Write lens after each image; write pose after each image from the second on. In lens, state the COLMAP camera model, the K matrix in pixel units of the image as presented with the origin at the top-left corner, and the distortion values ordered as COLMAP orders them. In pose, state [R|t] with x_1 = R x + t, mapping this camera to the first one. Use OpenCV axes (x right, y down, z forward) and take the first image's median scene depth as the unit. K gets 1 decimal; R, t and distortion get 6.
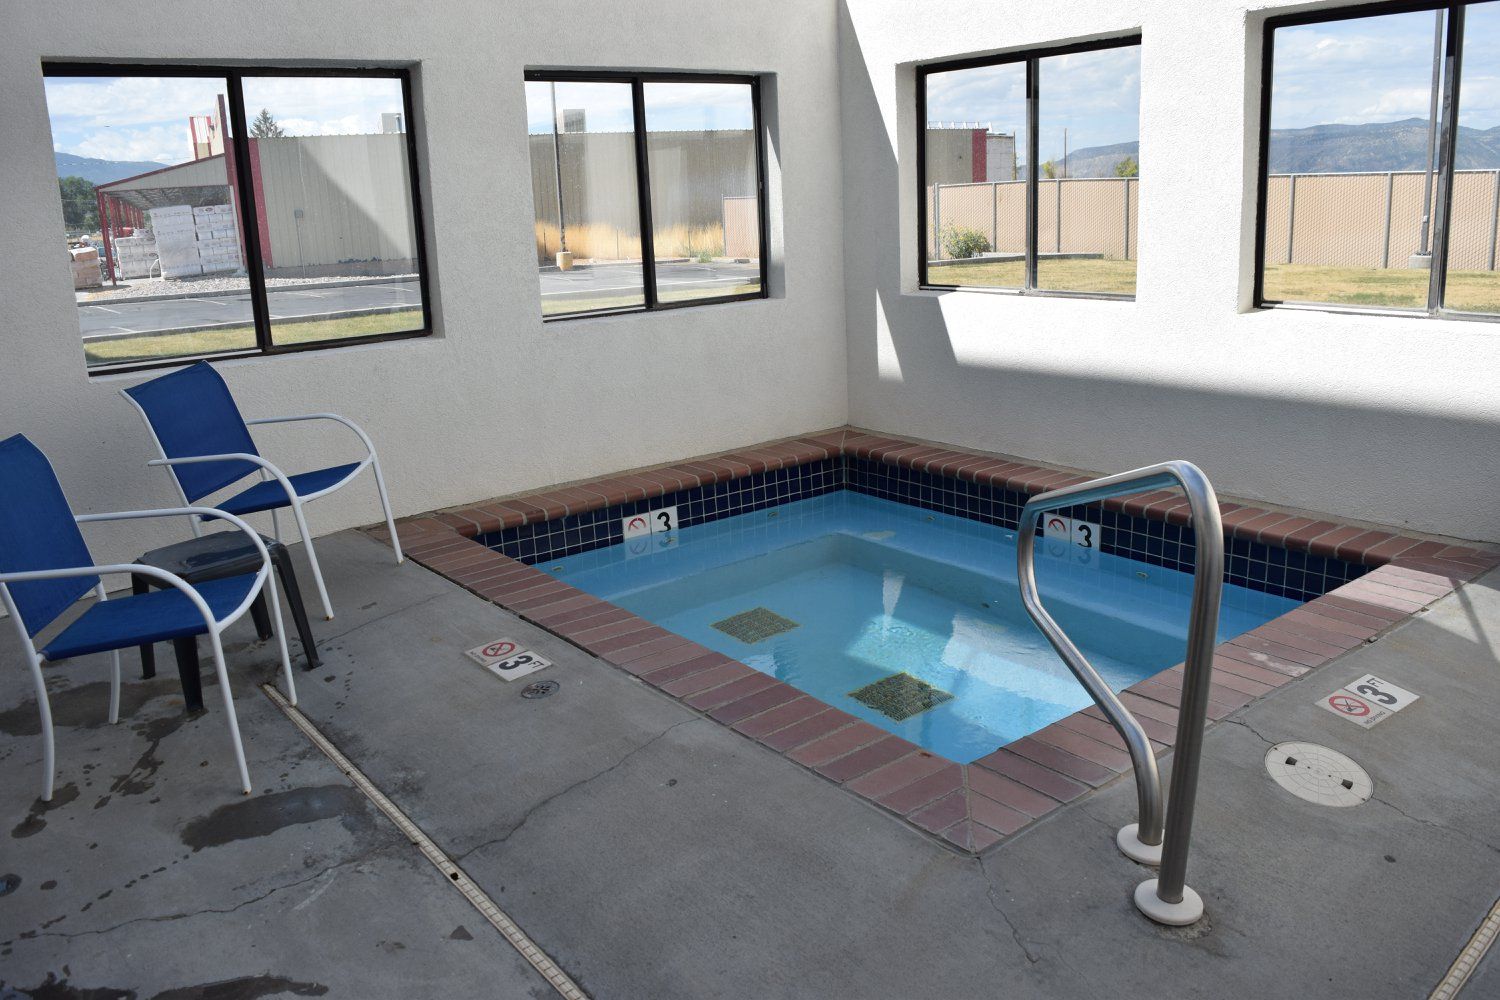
lens RADIAL K [[1184.4, 0, 741.7], [0, 1184.4, 476.8], [0, 0, 1]] dist [-0.084993, 0.006034]
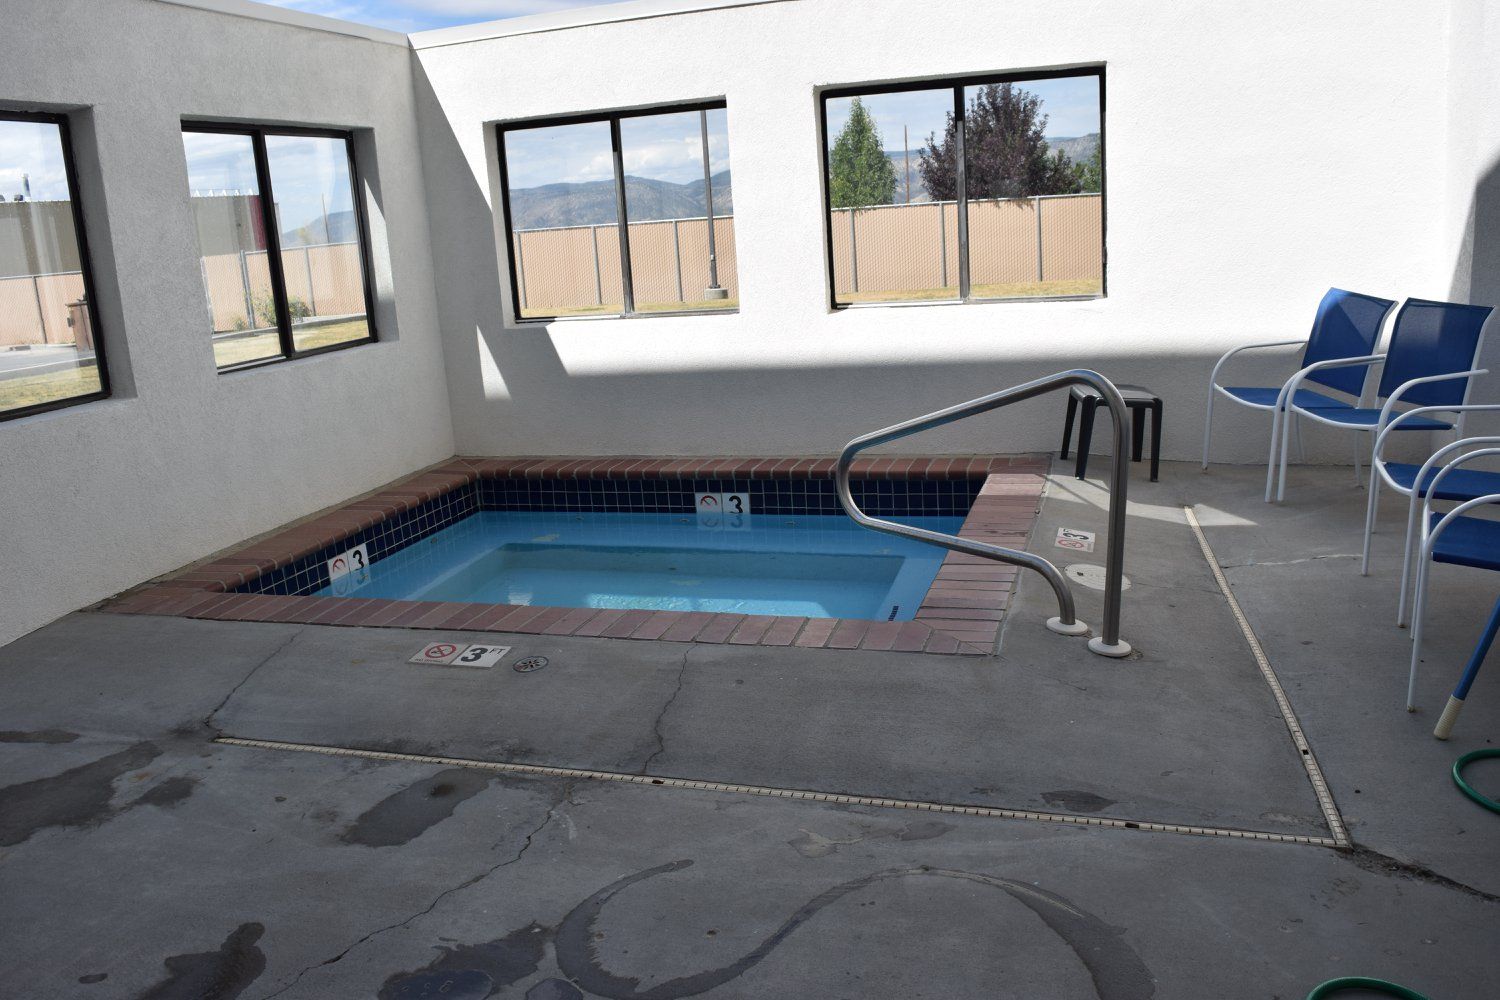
lens RADIAL K [[1184.4, 0, 741.7], [0, 1184.4, 476.8], [0, 0, 1]] dist [-0.084993, 0.006034]
pose [[0.821148, -0.132485, 0.555124, -0.355697], [0.161320, 0.986897, -0.003095, 0.024622], [-0.547441, 0.092094, 0.831762, -0.029569]]
